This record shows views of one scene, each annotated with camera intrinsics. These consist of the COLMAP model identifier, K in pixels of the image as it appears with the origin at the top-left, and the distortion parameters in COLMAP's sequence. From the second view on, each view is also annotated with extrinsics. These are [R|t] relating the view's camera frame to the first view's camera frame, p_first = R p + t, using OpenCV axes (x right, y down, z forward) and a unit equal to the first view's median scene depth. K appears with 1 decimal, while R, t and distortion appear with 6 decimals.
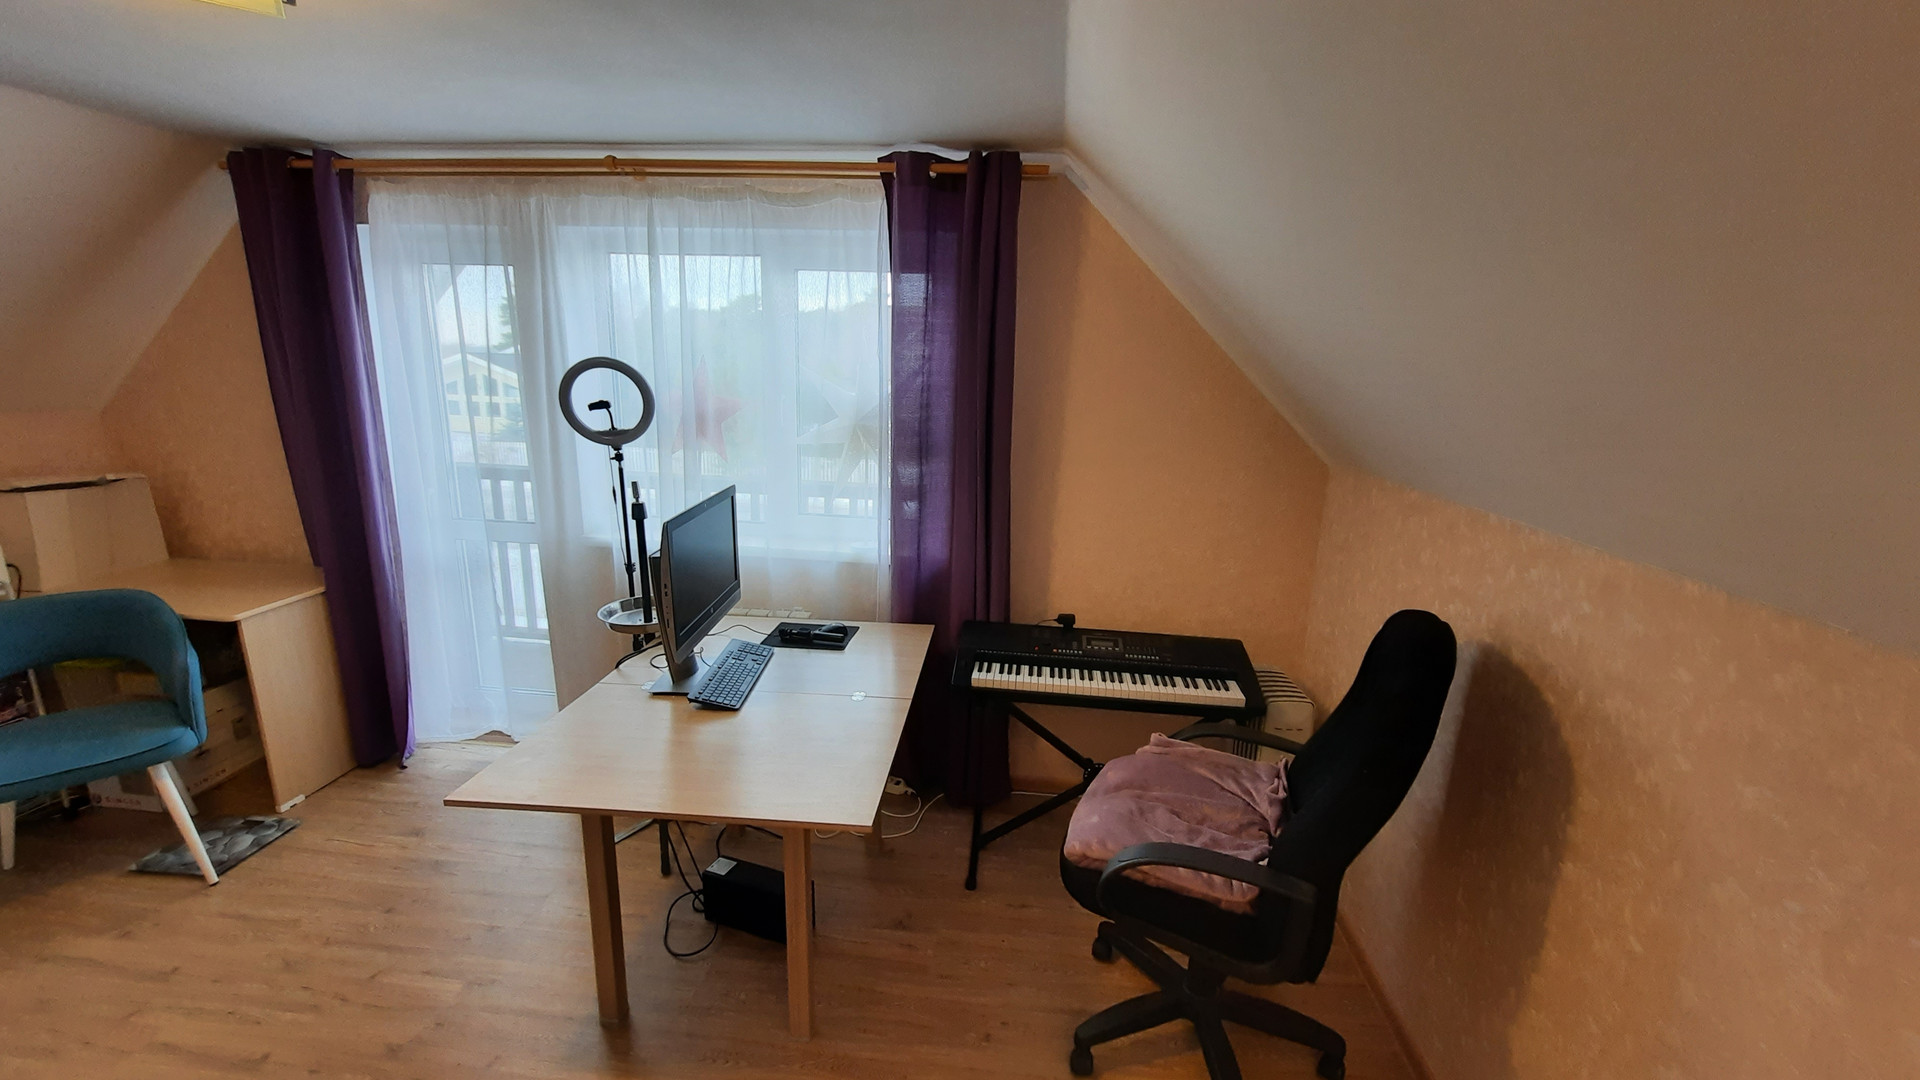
lens RADIAL K [[764.8, 0, 966.7], [0, 764.8, 540.2], [0, 0, 1]] dist [0.017622, 0.000094]
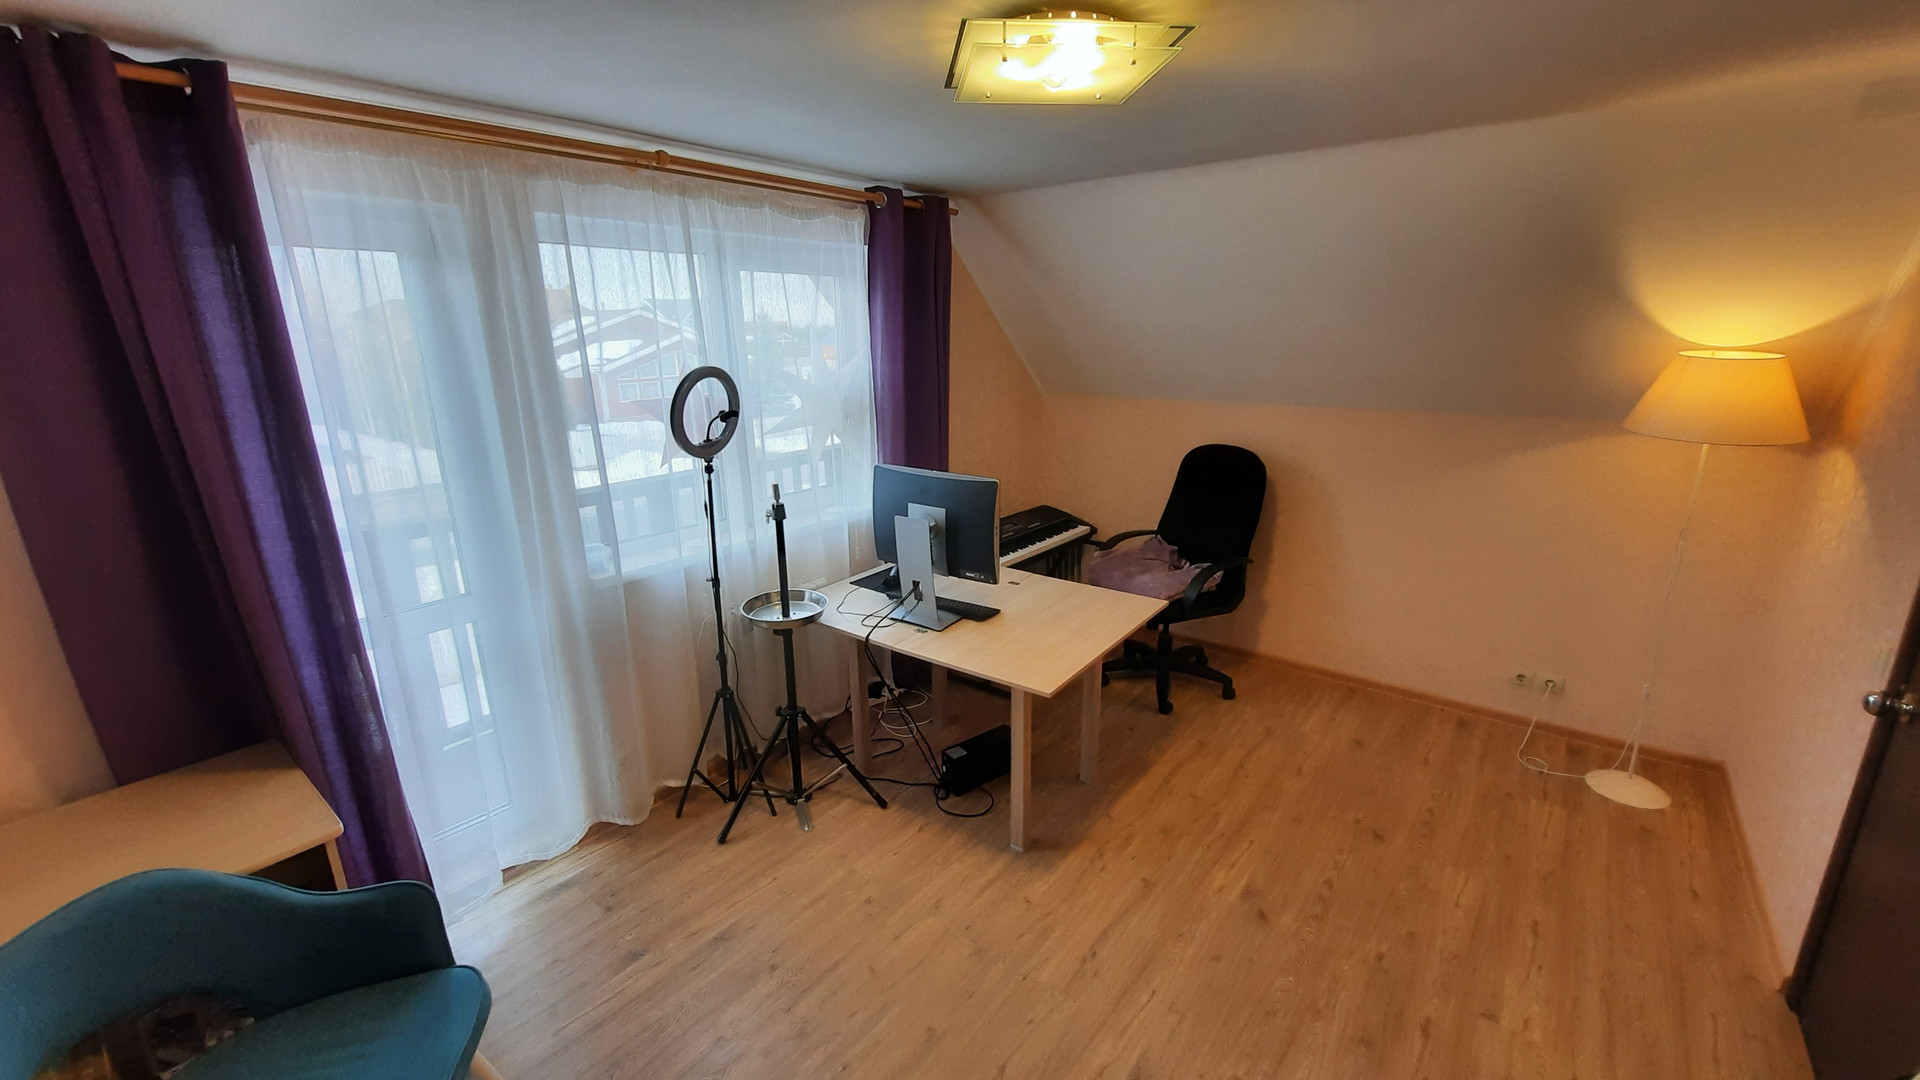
lens RADIAL K [[768.0, 0, 960.0], [0, 768.0, 540.0], [0, 0, 1]] dist [-0.001155, 0.000021]
pose [[0.521625, -0.260629, 0.812391, -1.118612], [0.219234, 0.961171, 0.167593, -0.117890], [-0.824526, 0.090683, 0.558510, 0.218266]]
